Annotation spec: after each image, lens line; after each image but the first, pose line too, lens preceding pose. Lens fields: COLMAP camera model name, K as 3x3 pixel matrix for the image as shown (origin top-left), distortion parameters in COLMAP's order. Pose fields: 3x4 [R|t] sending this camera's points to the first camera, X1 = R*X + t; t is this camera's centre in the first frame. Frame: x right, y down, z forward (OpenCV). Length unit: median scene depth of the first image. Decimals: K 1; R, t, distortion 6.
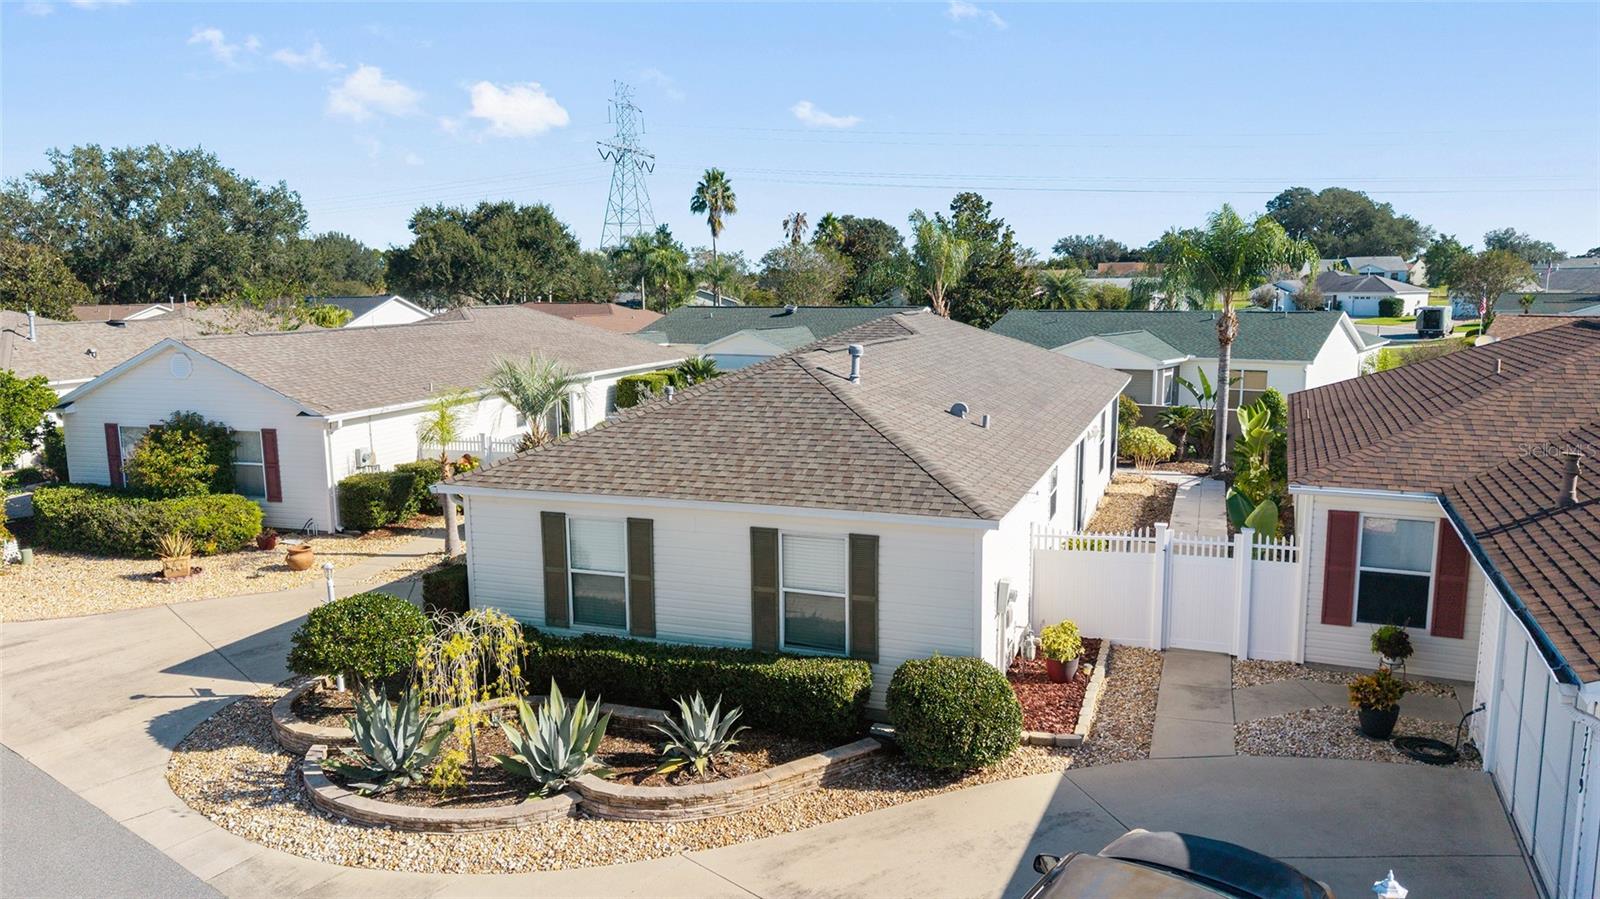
lens RADIAL K [[1066.5, 0, 800.0], [0, 1066.5, 449.5], [0, 0, 1]] dist [0.037601, -0.043683]
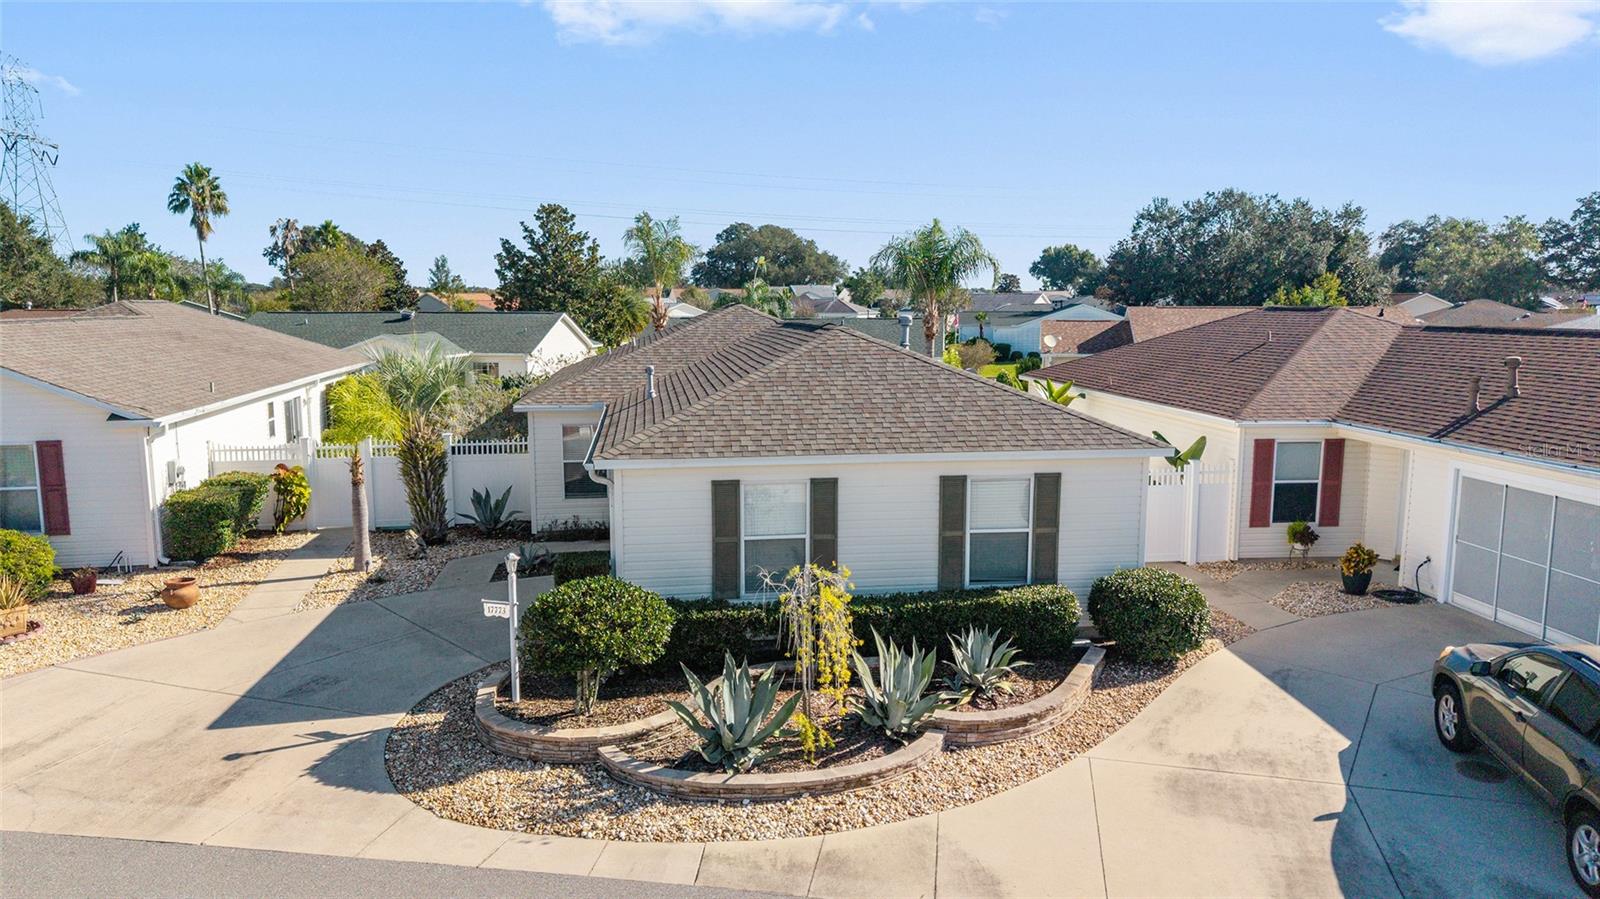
lens RADIAL K [[1051.6, 0, 800.0], [0, 1051.6, 449.5], [0, 0, 1]] dist [0.020120, -0.026722]
pose [[0.876830, -0.053738, 0.477789, -0.617037], [0.062879, 0.998016, -0.003145, 0.037998], [-0.476672, 0.032800, 0.878469, 0.133038]]
